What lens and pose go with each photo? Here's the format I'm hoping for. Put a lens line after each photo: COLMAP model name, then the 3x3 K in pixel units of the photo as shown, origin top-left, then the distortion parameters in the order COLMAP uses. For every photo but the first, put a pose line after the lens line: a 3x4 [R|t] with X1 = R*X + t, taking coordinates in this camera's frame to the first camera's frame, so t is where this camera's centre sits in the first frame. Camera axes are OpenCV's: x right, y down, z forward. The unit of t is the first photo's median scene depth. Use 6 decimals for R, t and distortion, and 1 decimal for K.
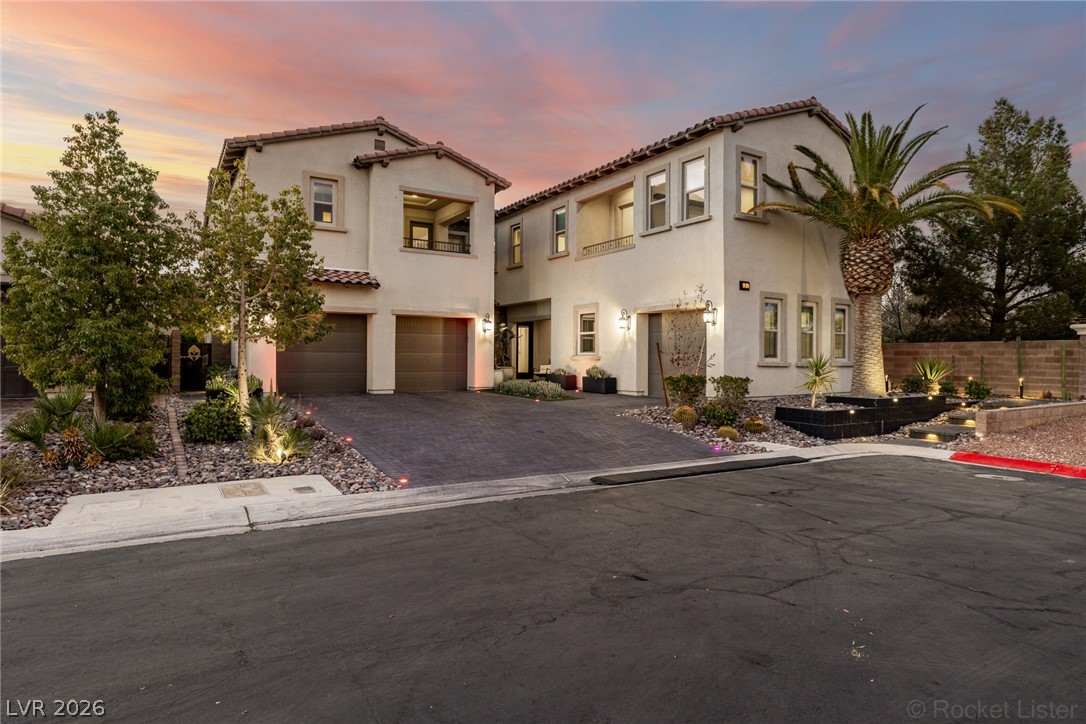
lens RADIAL K [[609.4, 0, 543.0], [0, 609.4, 362.0], [0, 0, 1]] dist [0.004916, 0.000318]
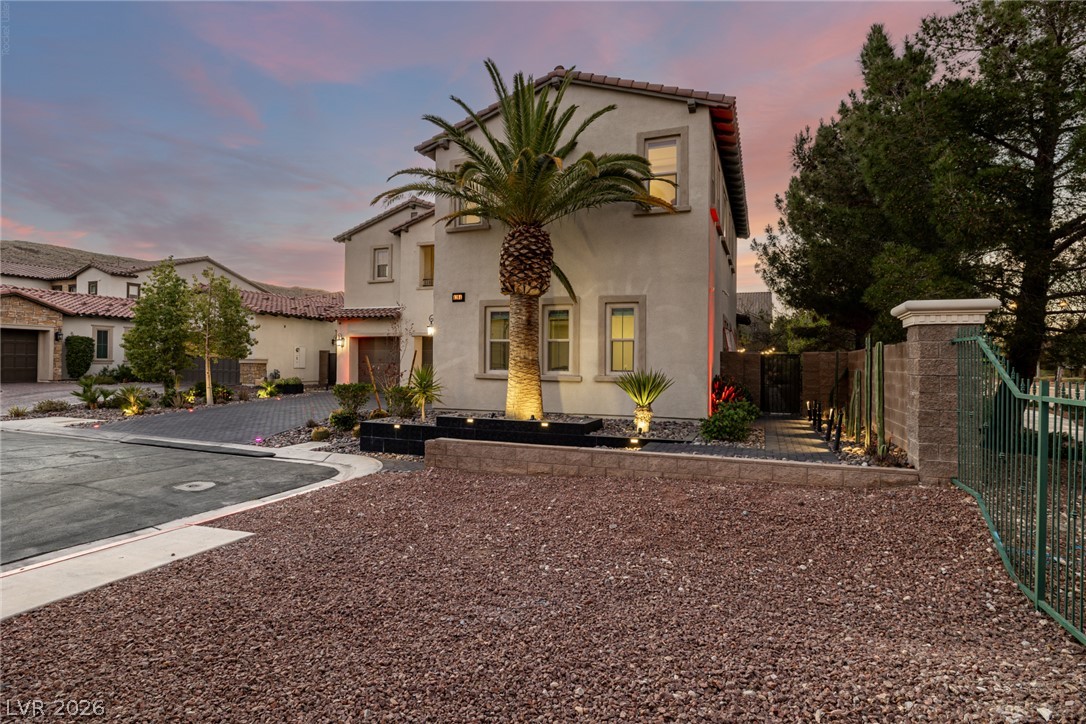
lens RADIAL K [[570.5, 0, 543.0], [0, 570.5, 362.0], [0, 0, 1]] dist [0.000930, 0.000185]
pose [[0.598115, -0.001039, -0.801409, 0.986630], [-0.012568, 0.999864, -0.010675, -0.009264], [0.801311, 0.016457, 0.598021, 0.470744]]
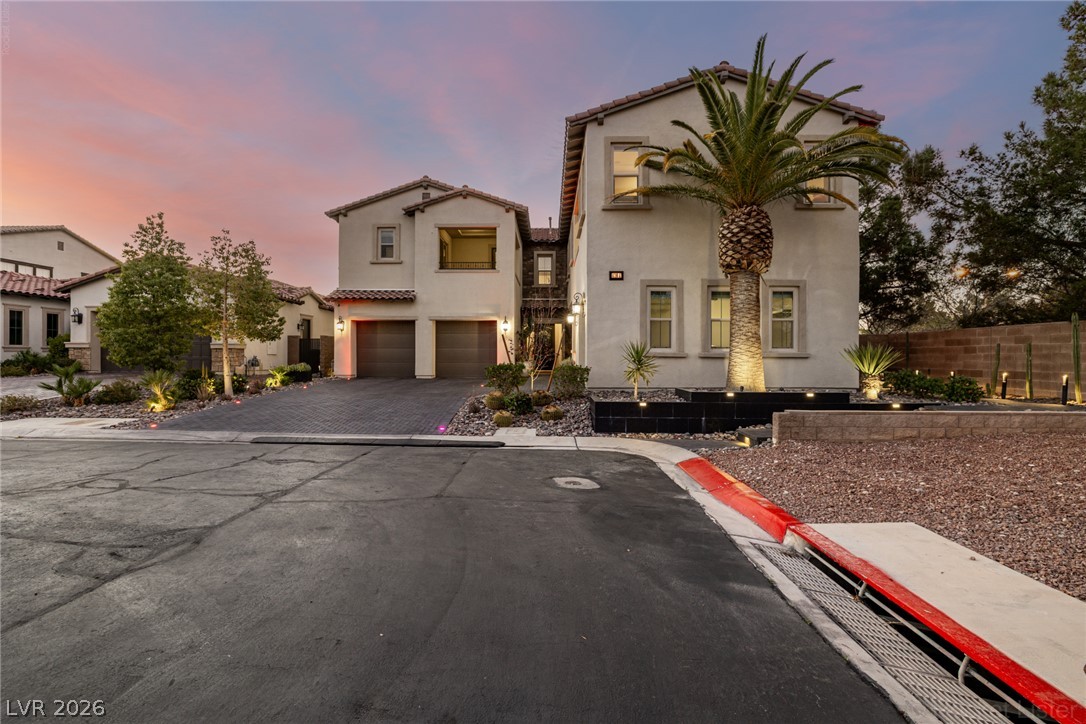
lens RADIAL K [[493.9, 0, 543.0], [0, 493.9, 362.0], [0, 0, 1]] dist [-0.006192, 0.000293]
pose [[0.840797, 0.003287, -0.541341, 0.566204], [-0.002439, 0.999994, 0.002285, 0.012236], [0.541345, -0.000601, 0.840800, 0.218334]]
